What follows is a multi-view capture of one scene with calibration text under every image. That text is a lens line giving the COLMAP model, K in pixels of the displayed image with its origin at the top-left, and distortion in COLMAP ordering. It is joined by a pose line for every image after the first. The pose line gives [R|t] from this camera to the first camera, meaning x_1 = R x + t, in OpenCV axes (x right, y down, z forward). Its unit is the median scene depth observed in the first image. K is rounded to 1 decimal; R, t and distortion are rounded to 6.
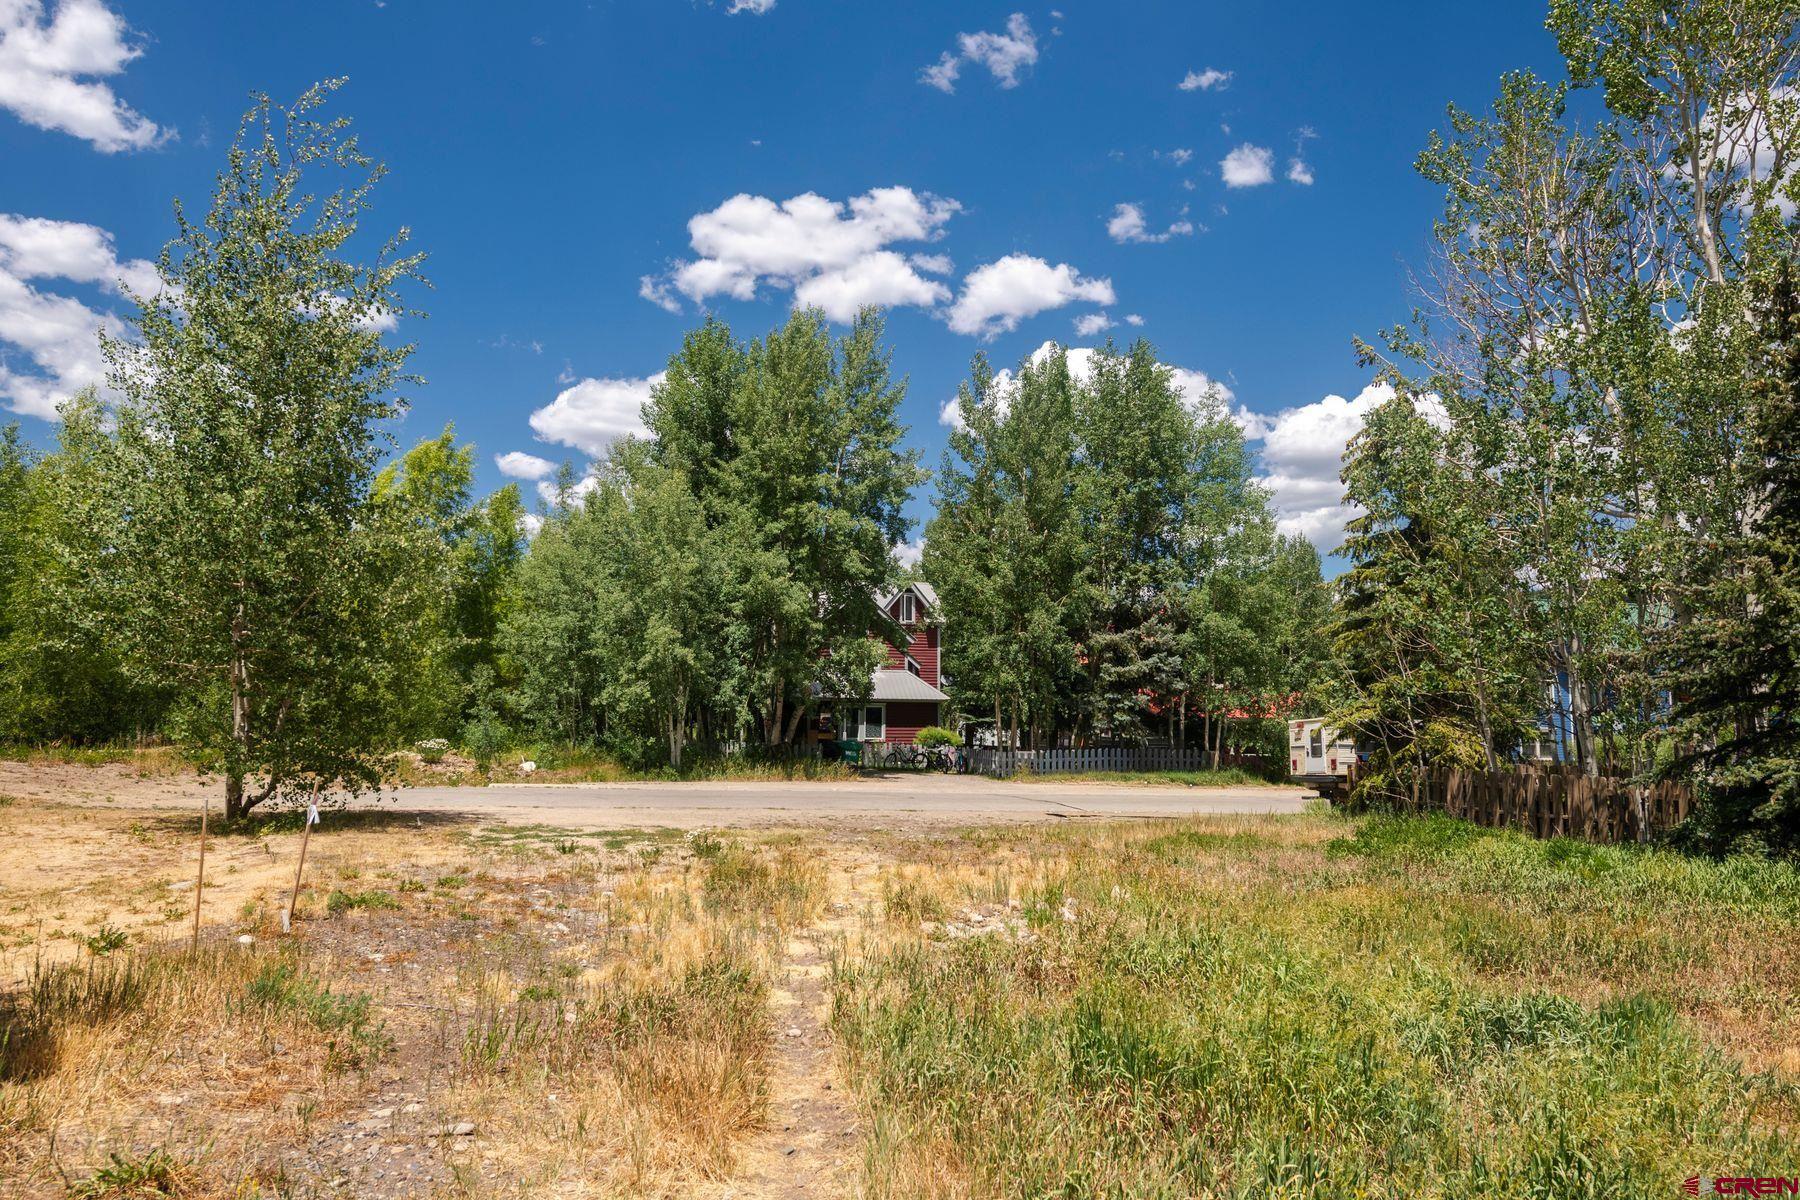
lens RADIAL K [[1186.0, 0, 902.9], [0, 1186.0, 597.2], [0, 0, 1]] dist [0.006384, 0.004014]
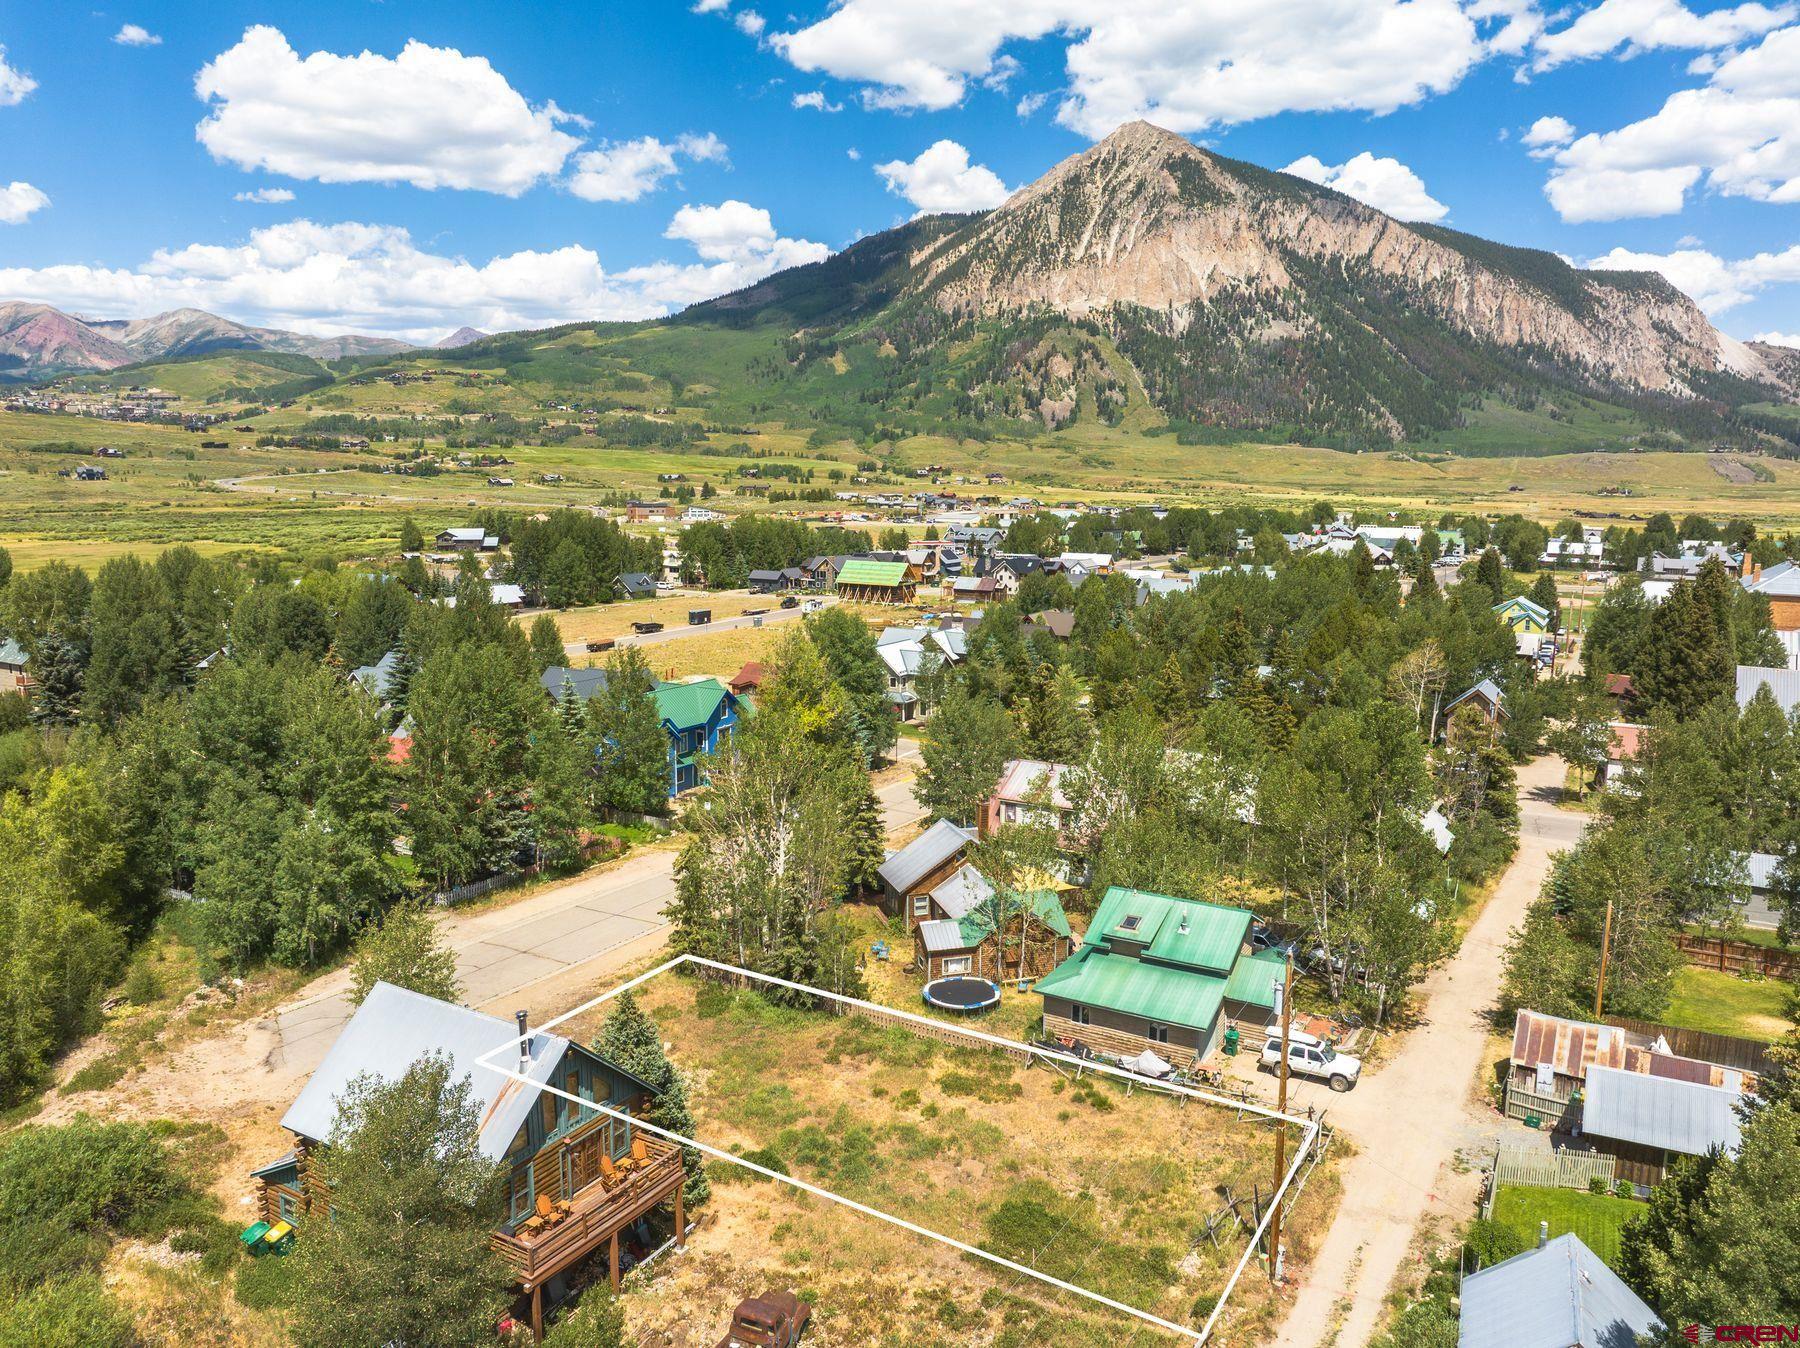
lens RADIAL K [[1298.1, 0, 905.9], [0, 1298.1, 680.5], [0, 0, 1]] dist [-0.038550, -0.000585]
pose [[0.723286, -0.118181, 0.680361, -0.840976], [-0.072623, 0.966765, 0.245136, -0.851862], [-0.686720, -0.226713, 0.690664, -0.959093]]
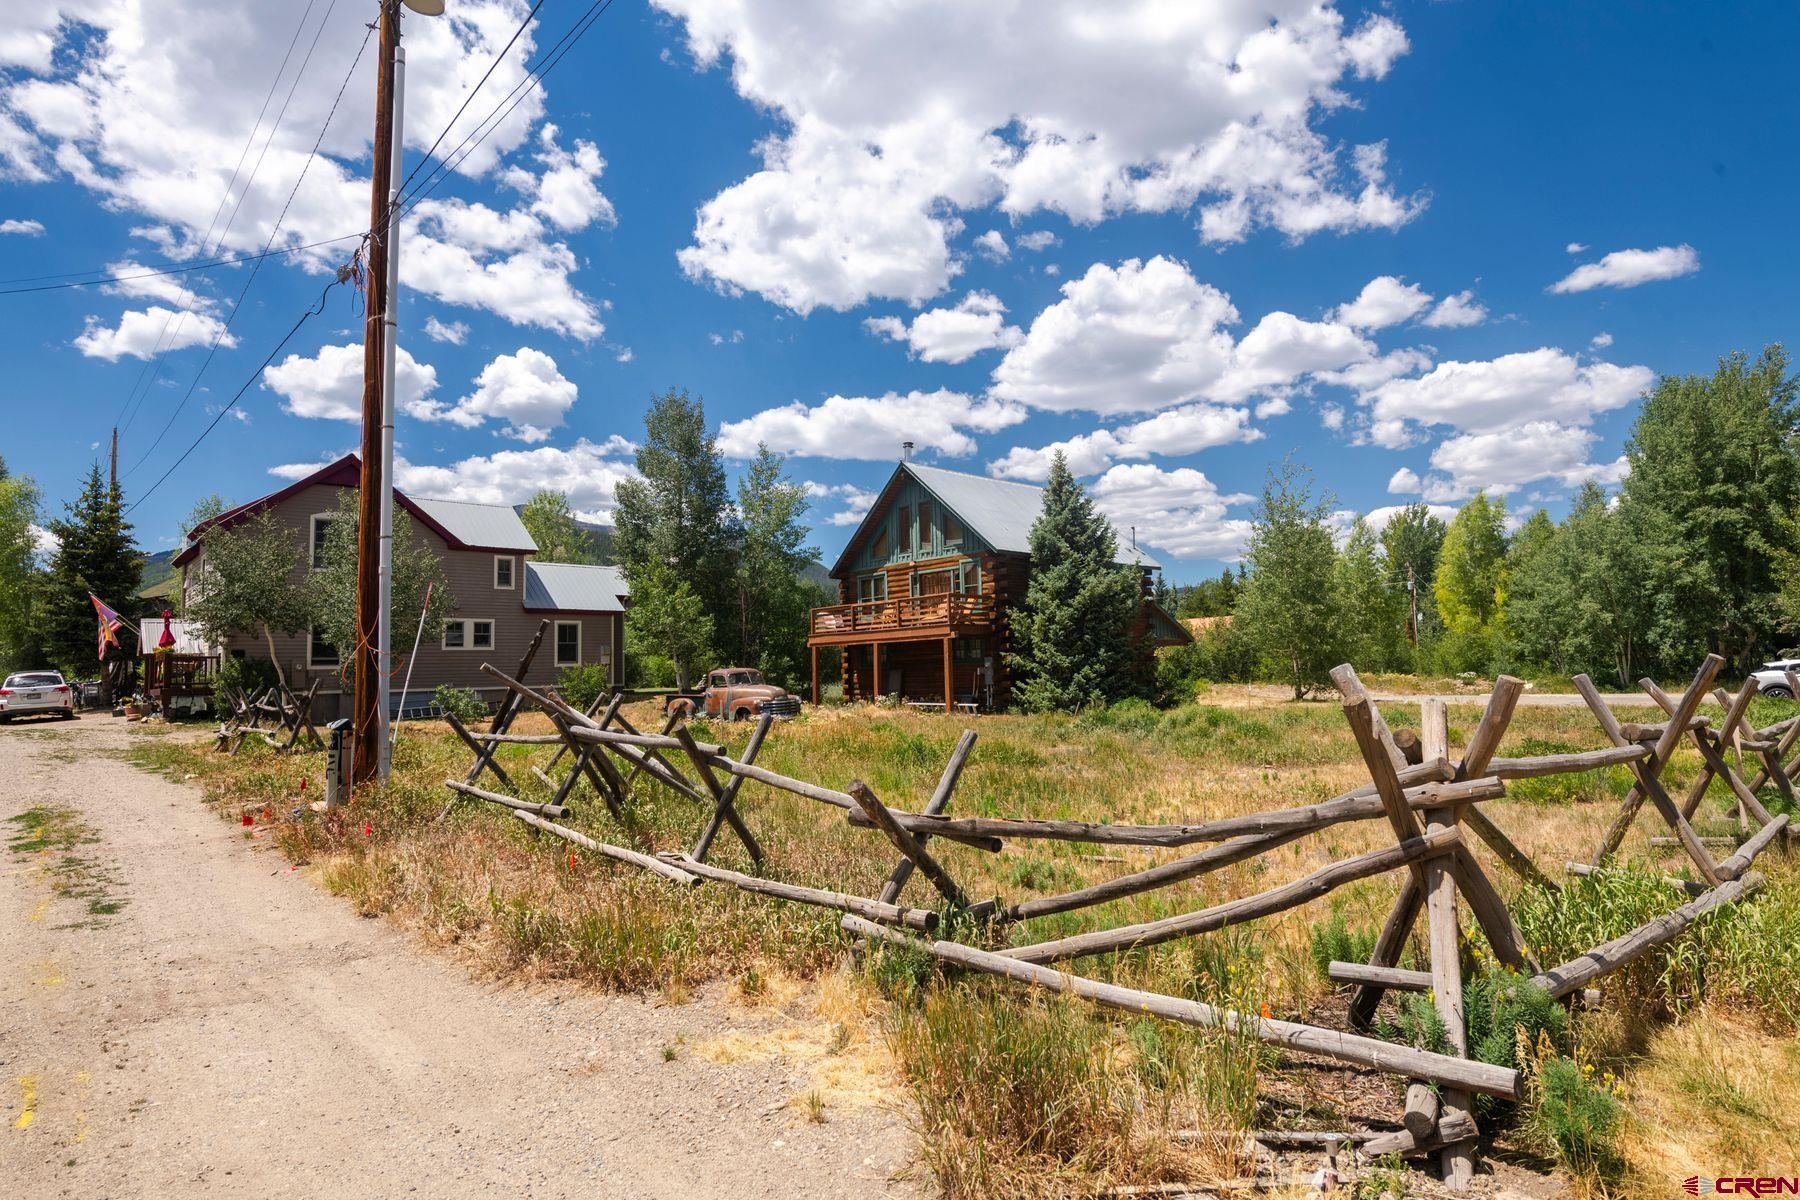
lens RADIAL K [[953.8, 0, 900.0], [0, 953.8, 600.0], [0, 0, 1]] dist [-0.000324, 0.000257]
pose [[0.435094, -0.095394, -0.895317, 0.546736], [0.127338, 0.990896, -0.043696, -0.040477], [0.891335, -0.094996, 0.443280, -0.442757]]
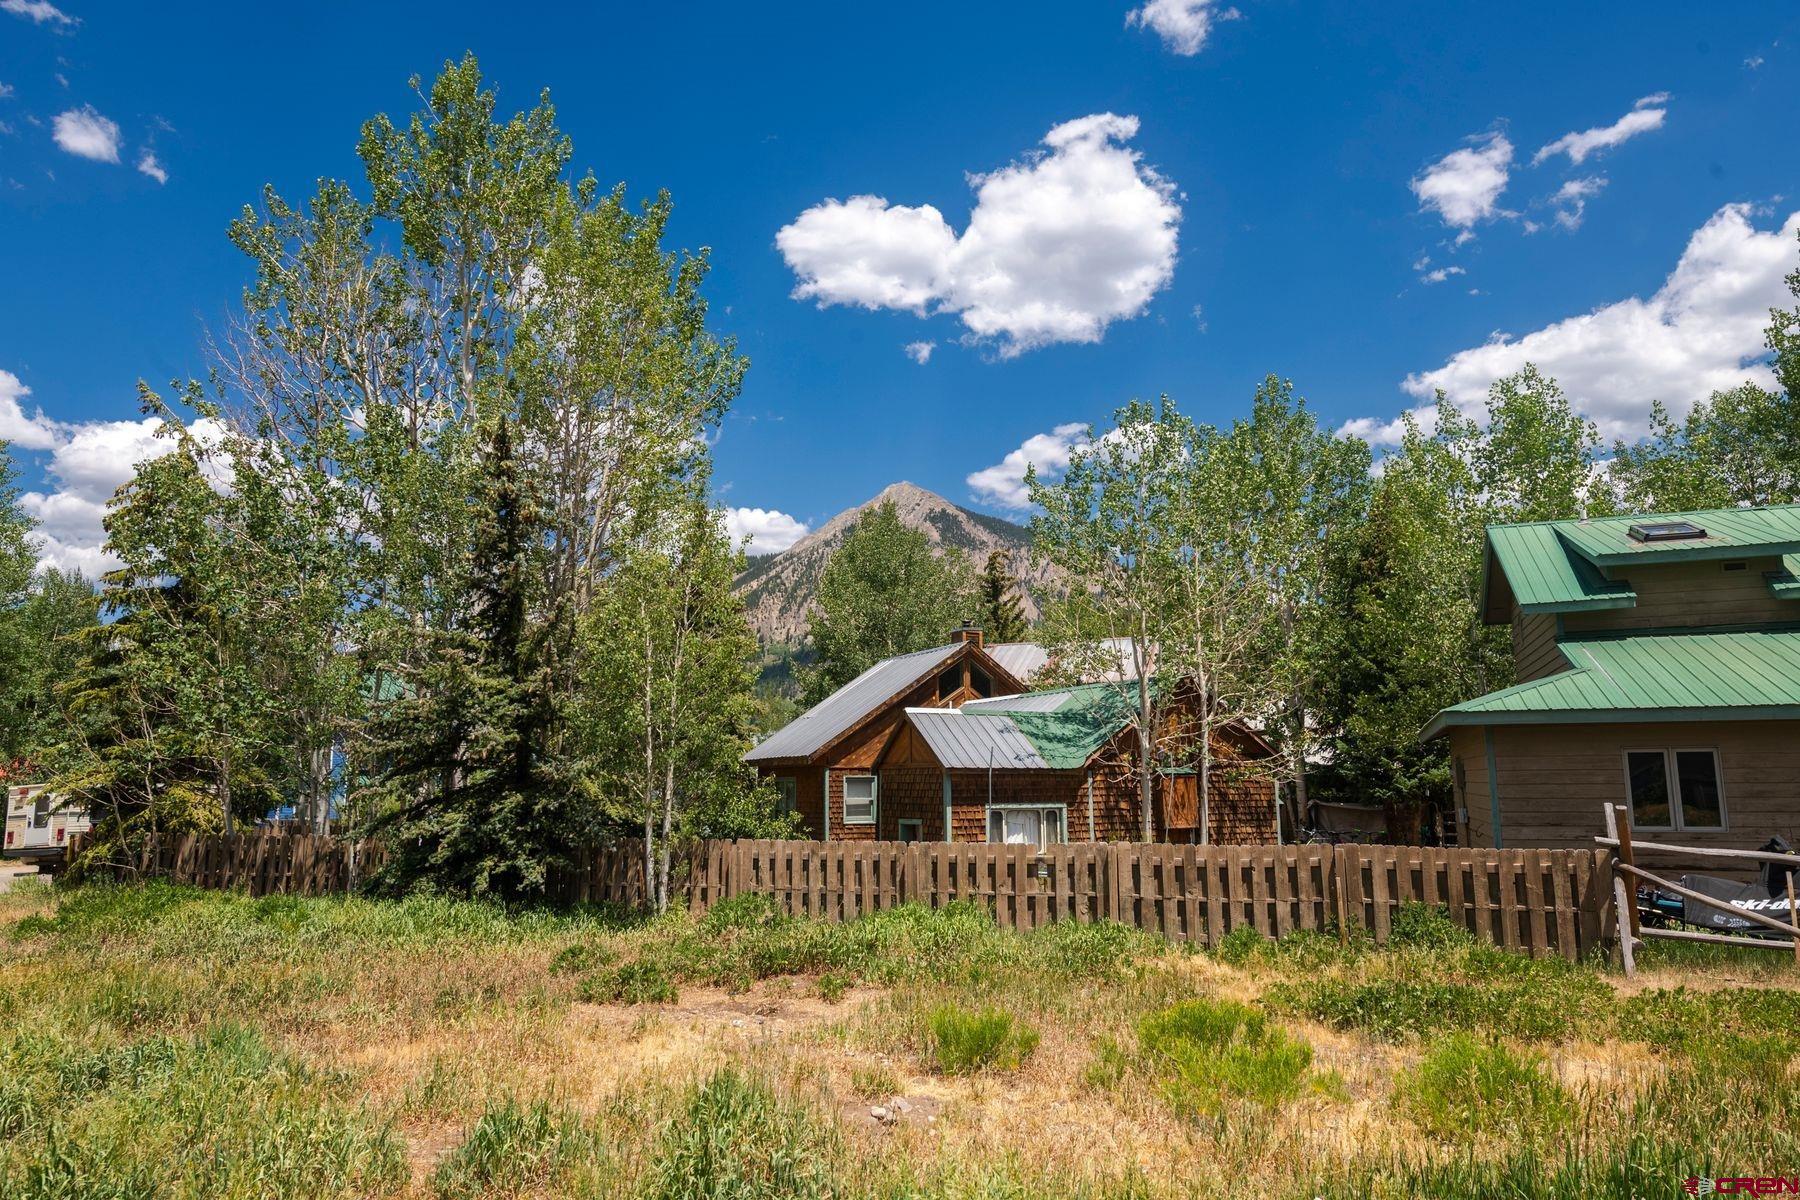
lens RADIAL K [[1186.0, 0, 902.9], [0, 1186.0, 597.2], [0, 0, 1]] dist [0.006384, 0.004014]
pose [[0.597244, 0.112748, 0.794095, 0.003992], [-0.073453, 0.993598, -0.085829, -0.005569], [-0.798689, -0.007068, 0.601703, -0.039072]]
